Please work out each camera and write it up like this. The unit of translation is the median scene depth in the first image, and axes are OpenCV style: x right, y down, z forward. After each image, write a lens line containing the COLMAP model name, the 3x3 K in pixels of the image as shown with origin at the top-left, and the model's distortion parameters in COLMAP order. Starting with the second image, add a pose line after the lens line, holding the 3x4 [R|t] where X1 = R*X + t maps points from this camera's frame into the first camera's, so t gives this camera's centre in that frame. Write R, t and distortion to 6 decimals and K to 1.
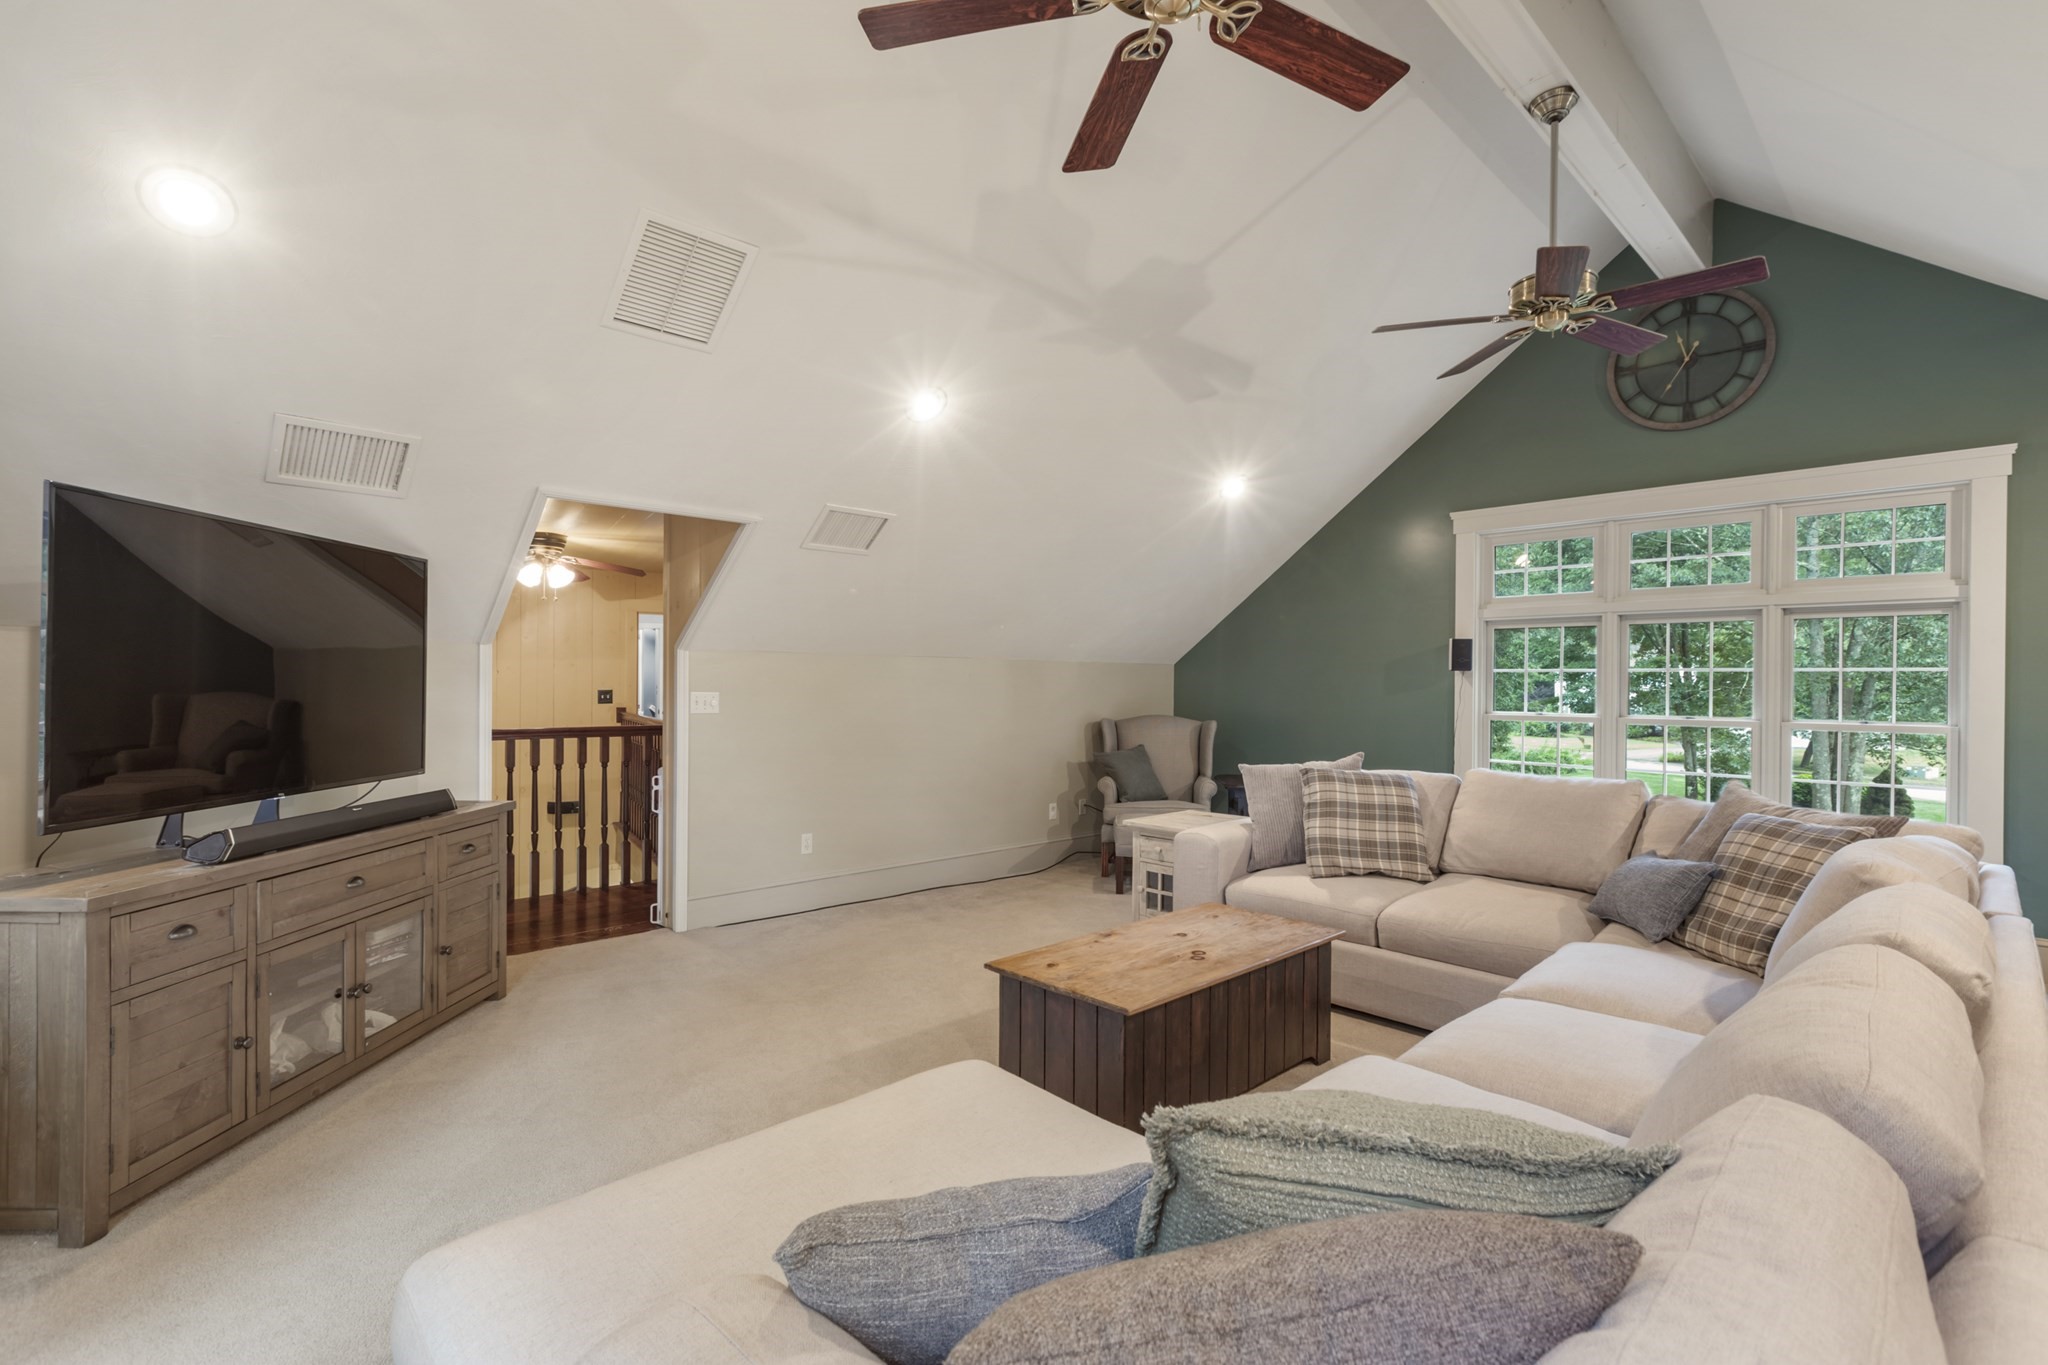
lens RADIAL K [[922.1, 0, 1015.5], [0, 922.1, 668.7], [0, 0, 1]] dist [0.000488, -0.000345]
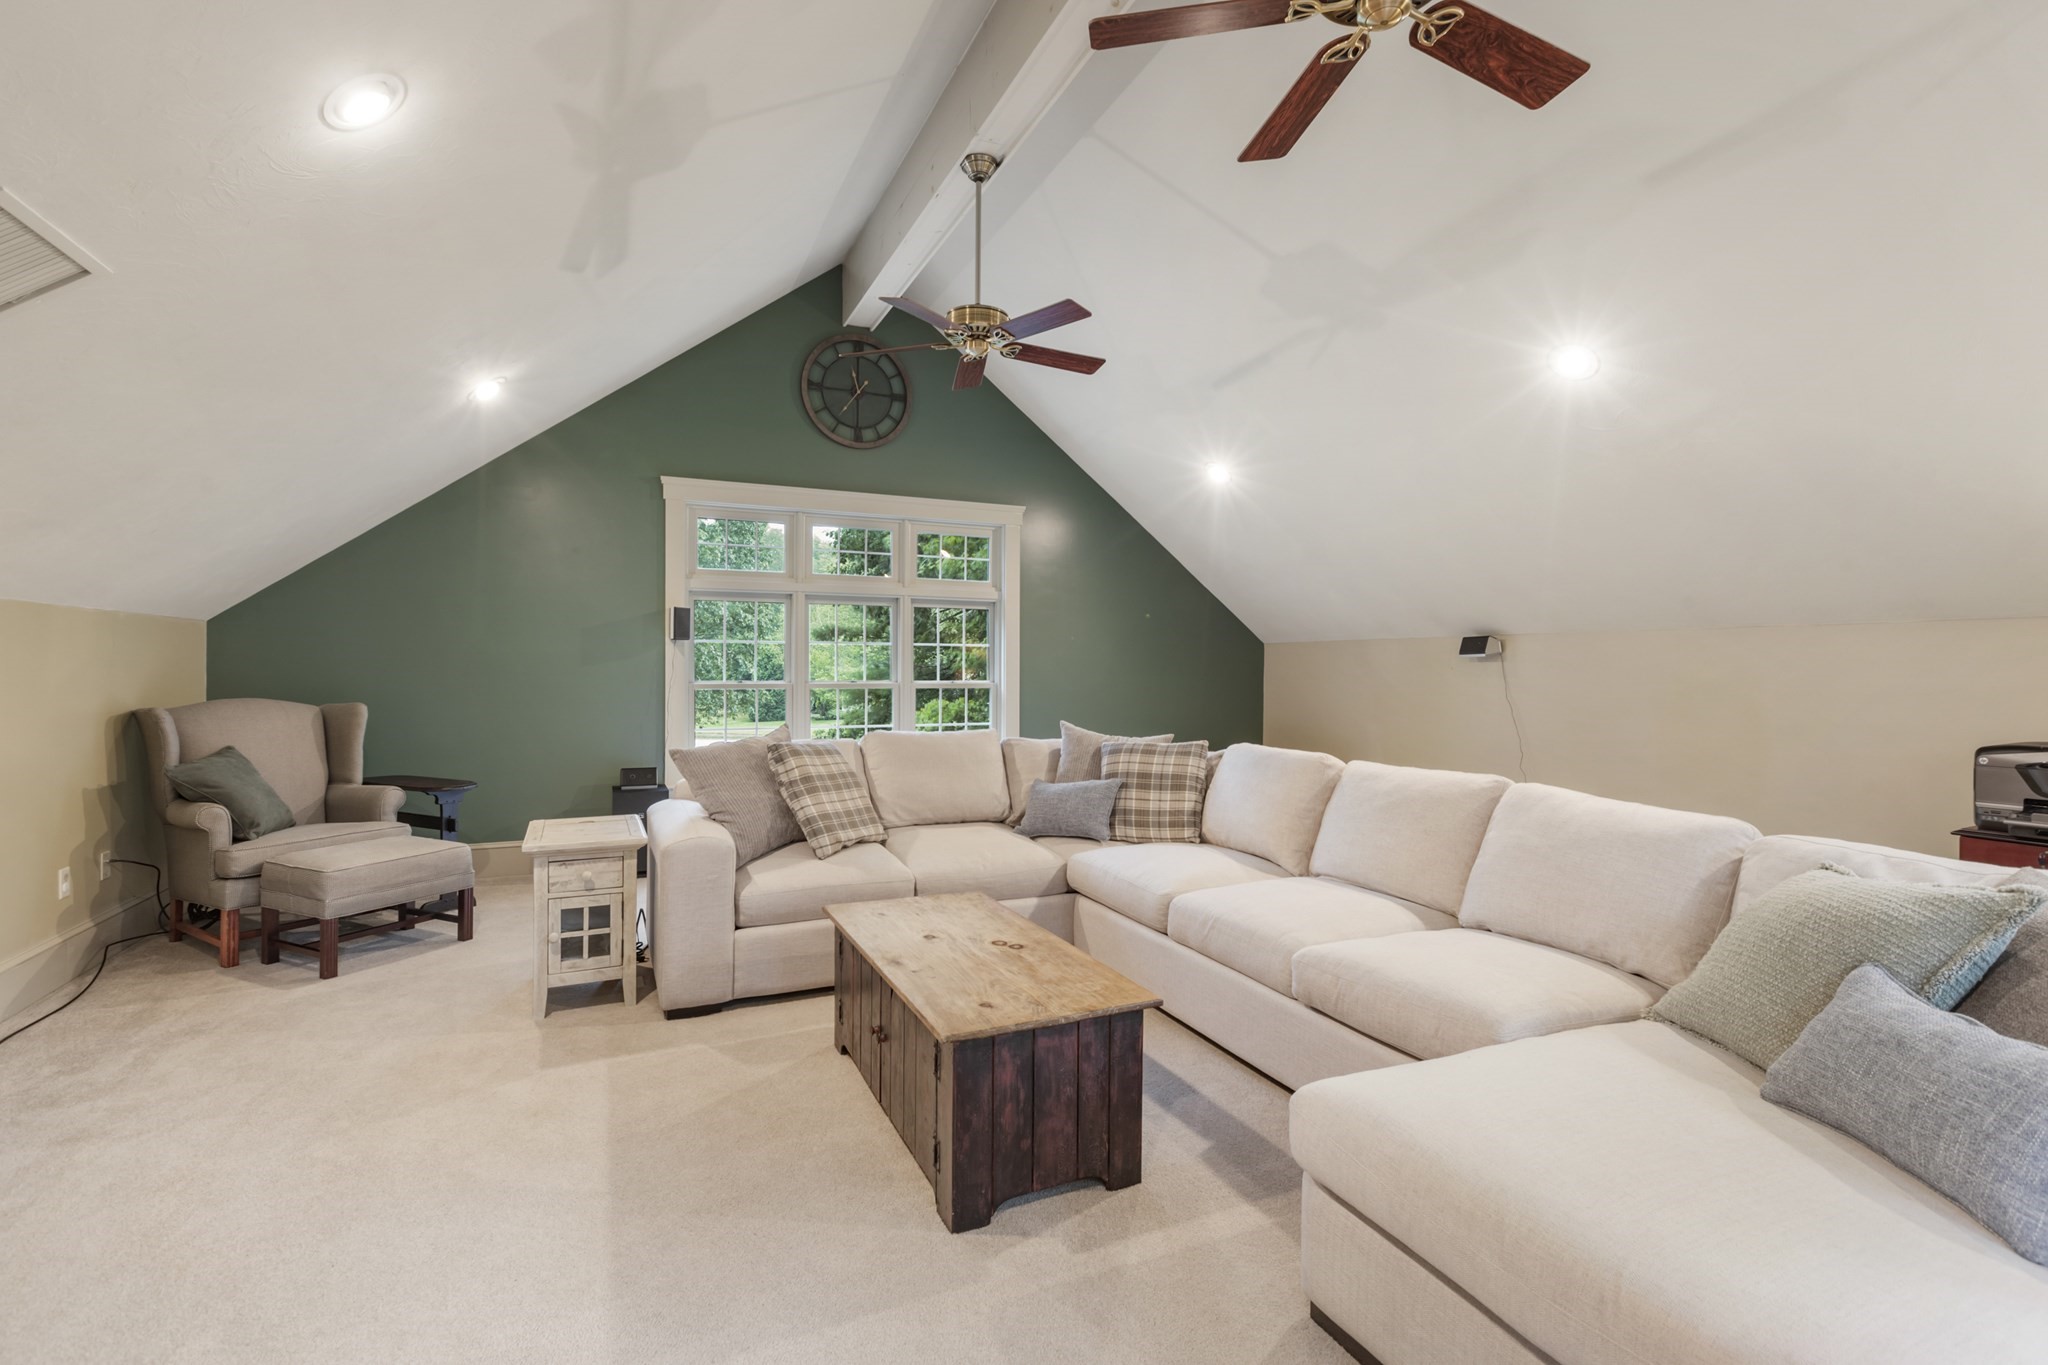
lens RADIAL K [[916.3, 0, 1023.5], [0, 916.3, 676.0], [0, 0, 1]] dist [0.001193, -0.000373]
pose [[0.334543, -0.021666, 0.942131, -0.430362], [-0.020416, 0.999334, 0.030231, 0.004696], [-0.942159, -0.029348, 0.333878, 0.434700]]
